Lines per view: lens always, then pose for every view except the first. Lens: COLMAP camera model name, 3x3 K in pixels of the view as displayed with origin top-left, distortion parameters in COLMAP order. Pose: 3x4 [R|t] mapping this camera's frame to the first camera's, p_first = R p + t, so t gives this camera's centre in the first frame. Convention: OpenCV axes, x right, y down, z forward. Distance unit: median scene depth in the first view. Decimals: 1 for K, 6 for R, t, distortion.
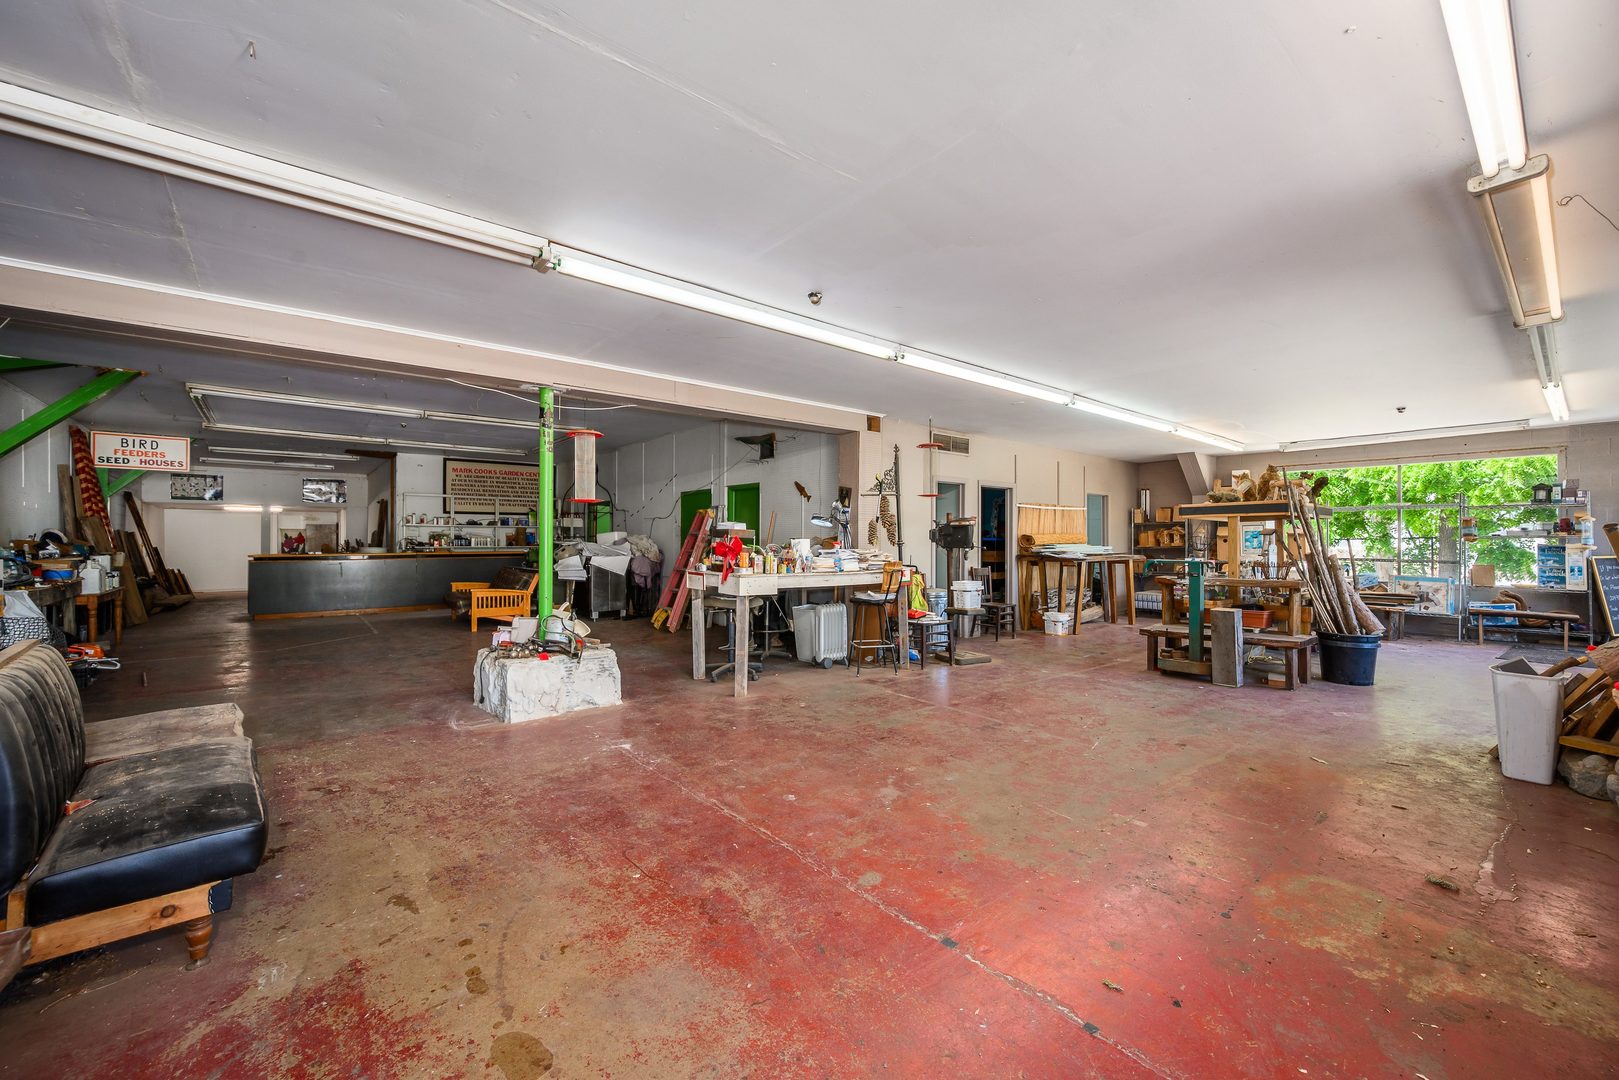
lens RADIAL K [[645.0, 0, 812.0], [0, 645.0, 538.8], [0, 0, 1]] dist [-0.000771, -0.000175]
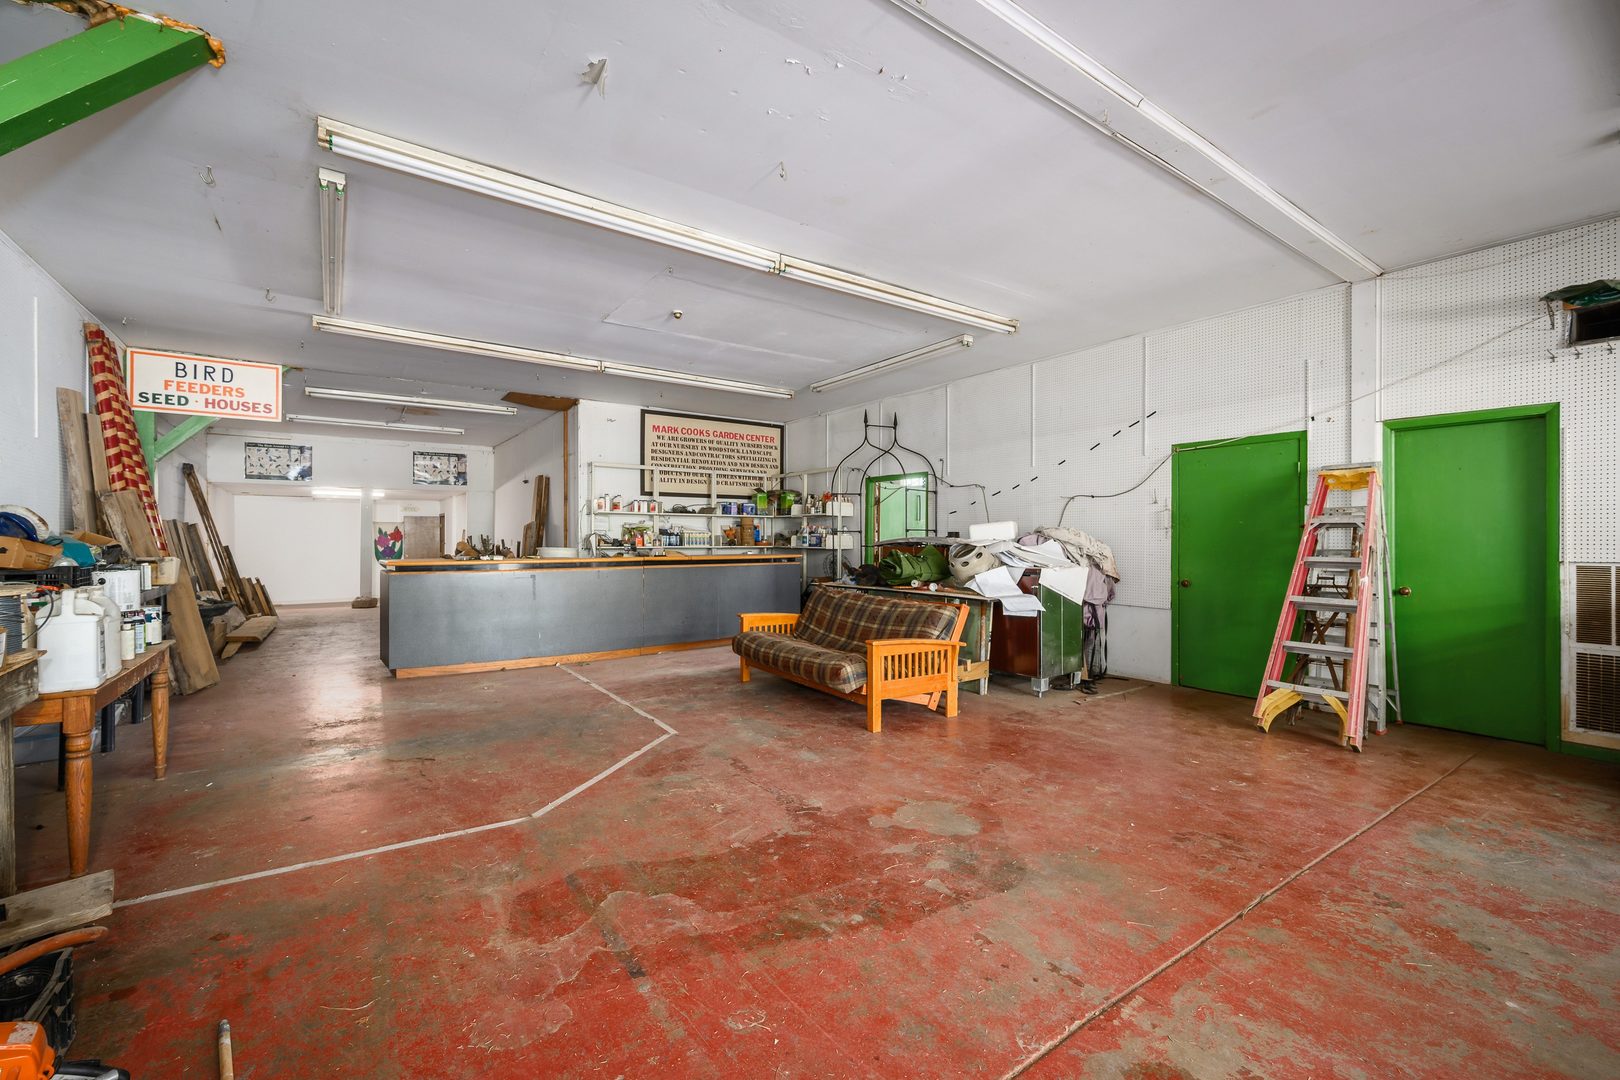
lens RADIAL K [[681.9, 0, 809.3], [0, 681.9, 540.1], [0, 0, 1]] dist [0.002642, 0.000129]
pose [[0.996706, 0.002199, -0.081072, -0.365588], [-0.001863, 0.999989, 0.004229, 0.002623], [0.081080, -0.004064, 0.996699, 0.349027]]
